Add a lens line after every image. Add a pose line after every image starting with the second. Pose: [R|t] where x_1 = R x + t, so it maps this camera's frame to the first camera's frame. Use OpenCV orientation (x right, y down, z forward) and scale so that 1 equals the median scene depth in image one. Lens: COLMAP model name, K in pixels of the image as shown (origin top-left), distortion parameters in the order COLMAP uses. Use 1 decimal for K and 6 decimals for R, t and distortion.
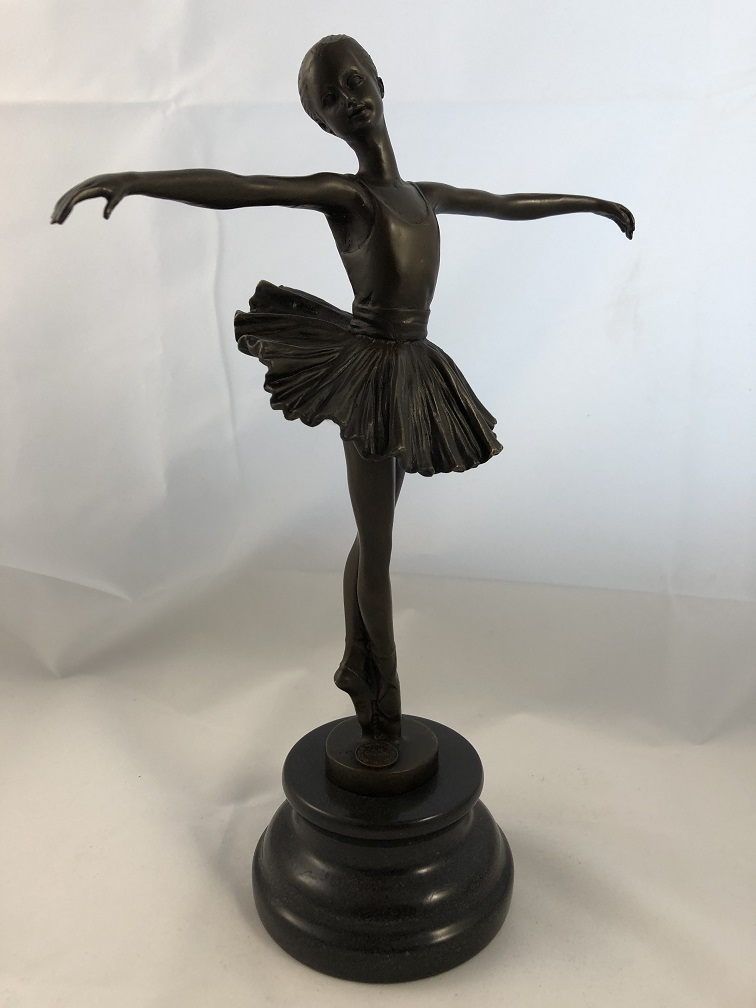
lens RADIAL K [[831.8, 0, 378.0], [0, 831.8, 504.0], [0, 0, 1]] dist [-0.009689, 0.005206]
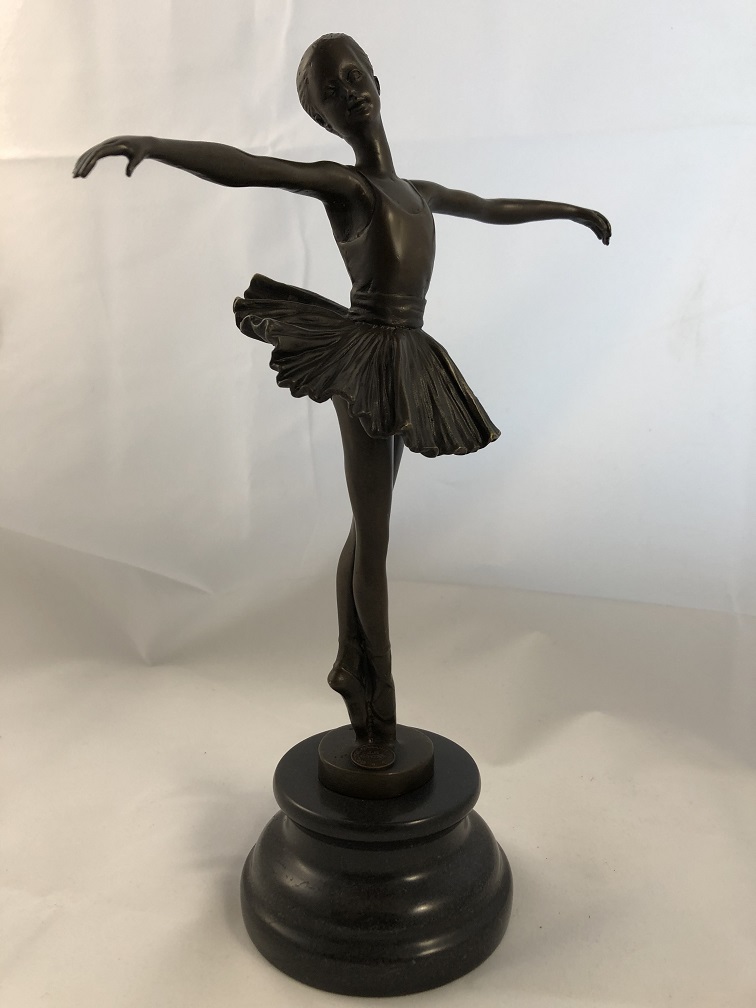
lens RADIAL K [[831.8, 0, 378.0], [0, 831.8, 504.0], [0, 0, 1]] dist [-0.009689, 0.005206]
pose [[0.996993, -0.011752, 0.076602, -0.070306], [0.017654, 0.996888, -0.076832, 0.085038], [-0.075460, 0.077953, 0.994097, 0.009964]]
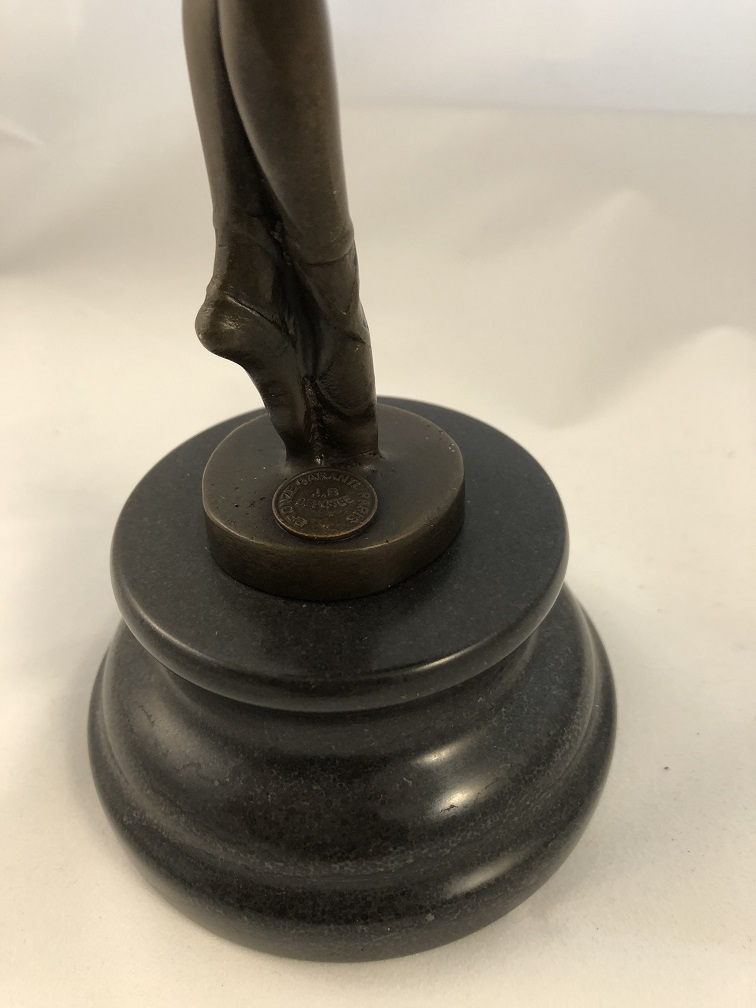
lens RADIAL K [[831.8, 0, 378.0], [0, 831.8, 504.0], [0, 0, 1]] dist [-0.009689, 0.005206]
pose [[0.994442, -0.086688, 0.059754, -0.000185], [0.055450, 0.913658, 0.402684, 0.142446], [-0.089502, -0.397132, 0.913387, 0.649214]]
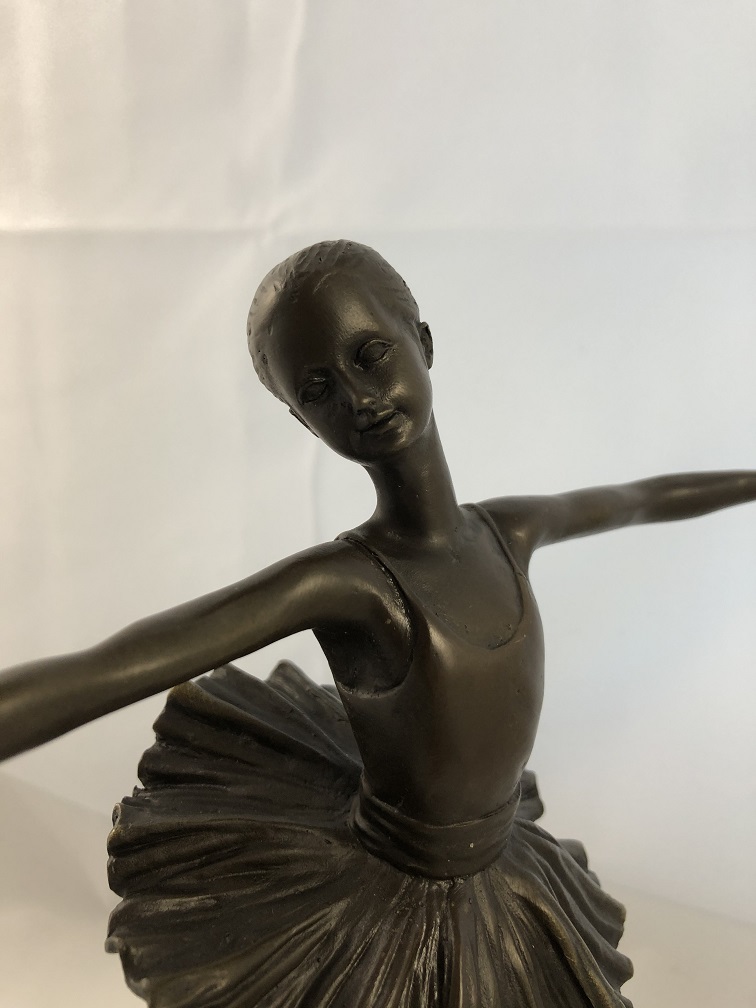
lens RADIAL K [[831.8, 0, 378.0], [0, 831.8, 504.0], [0, 0, 1]] dist [-0.009689, 0.005206]
pose [[0.999694, 0.007365, 0.023617, -0.029229], [-0.007469, 0.999963, 0.004306, -0.361915], [-0.023584, -0.004481, 0.999712, 0.466560]]
